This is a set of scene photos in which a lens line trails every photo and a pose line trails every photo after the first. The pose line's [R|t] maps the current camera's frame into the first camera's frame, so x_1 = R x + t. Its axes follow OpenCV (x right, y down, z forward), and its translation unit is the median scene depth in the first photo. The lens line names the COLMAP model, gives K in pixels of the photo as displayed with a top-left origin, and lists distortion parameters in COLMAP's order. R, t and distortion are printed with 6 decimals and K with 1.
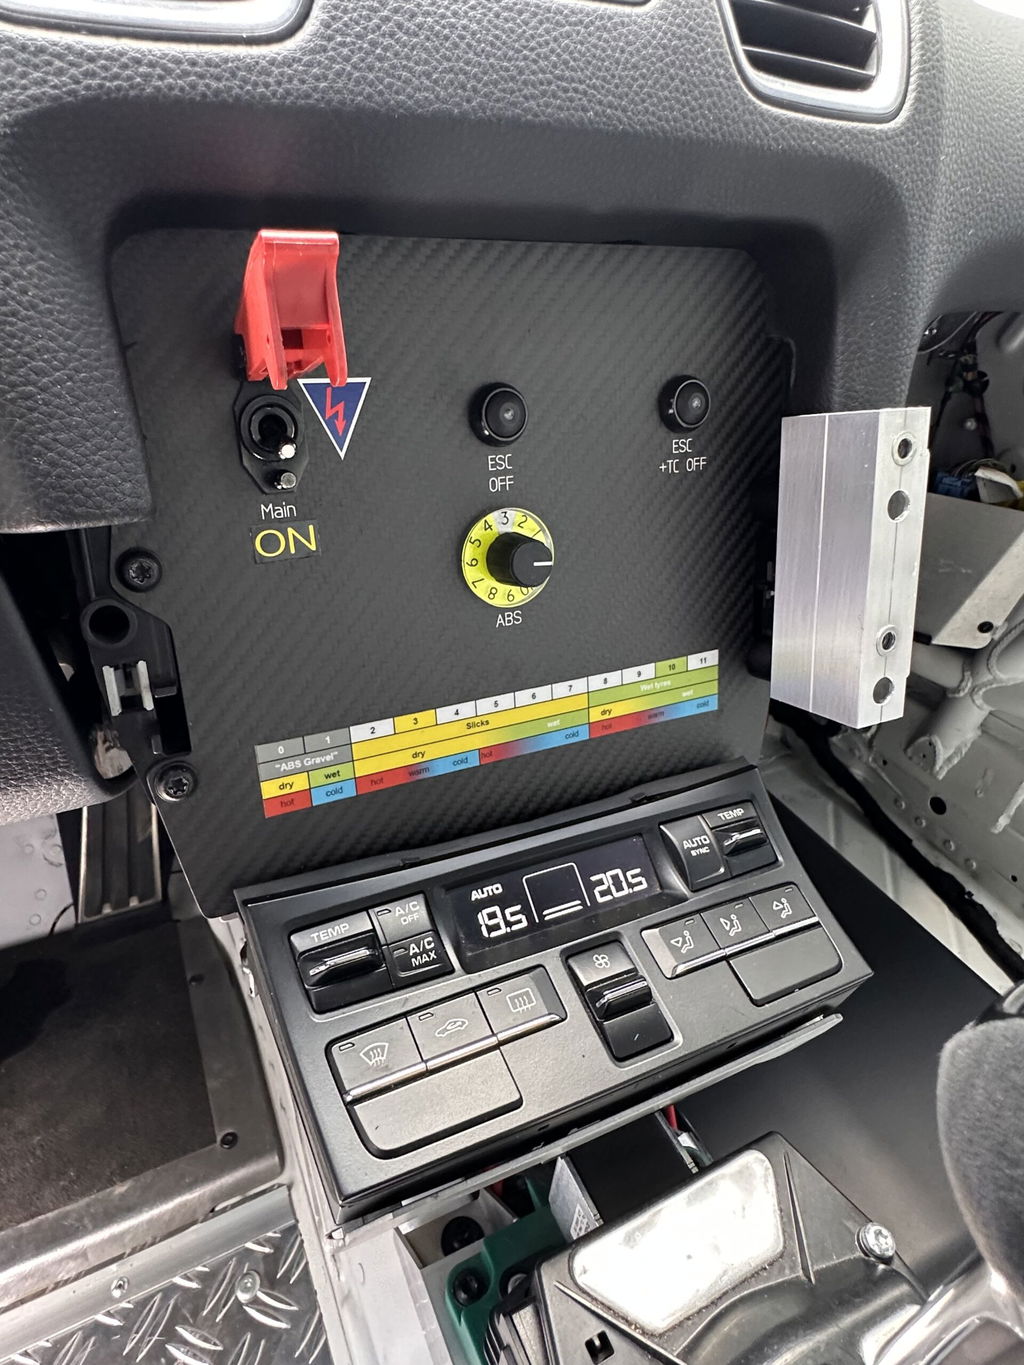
lens RADIAL K [[772.2, 0, 462.3], [0, 772.2, 655.8], [0, 0, 1]] dist [-0.007828, 0.003015]
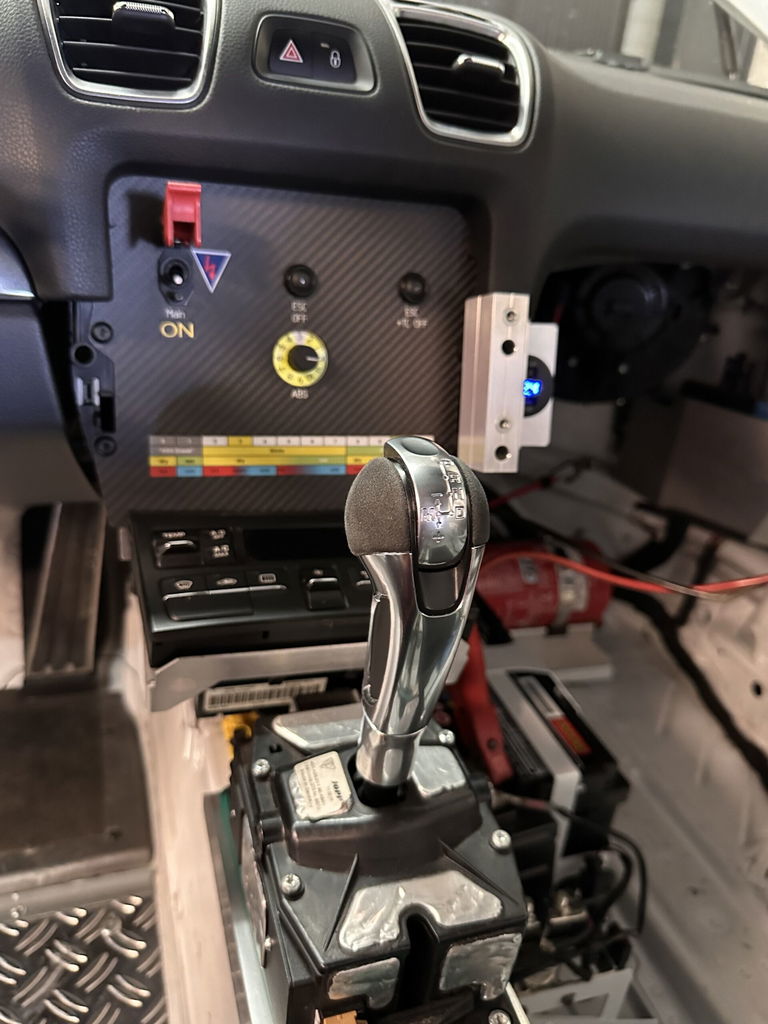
lens RADIAL K [[774.2, 0, 390.3], [0, 774.2, 516.0], [0, 0, 1]] dist [0.025395, -0.035461]
pose [[0.992857, 0.105917, -0.054922, 0.382814], [-0.110494, 0.989940, -0.088370, 0.355401], [0.045010, 0.093808, 0.994572, -0.733339]]
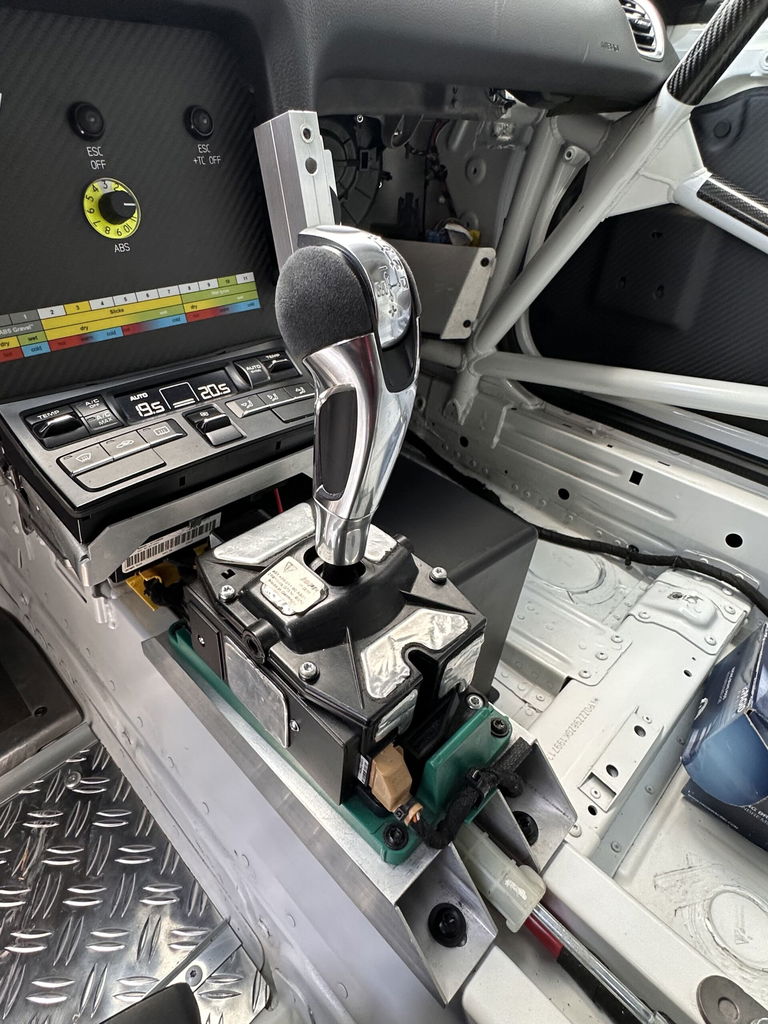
lens RADIAL K [[579.3, 0, 348.6], [0, 579.3, 495.4], [0, 0, 1]] dist [-0.007828, 0.003015]
pose [[0.942940, -0.194352, 0.270355, 0.078636], [0.169718, 0.979116, 0.111923, 0.434914], [-0.286462, -0.059652, 0.956233, -0.450863]]
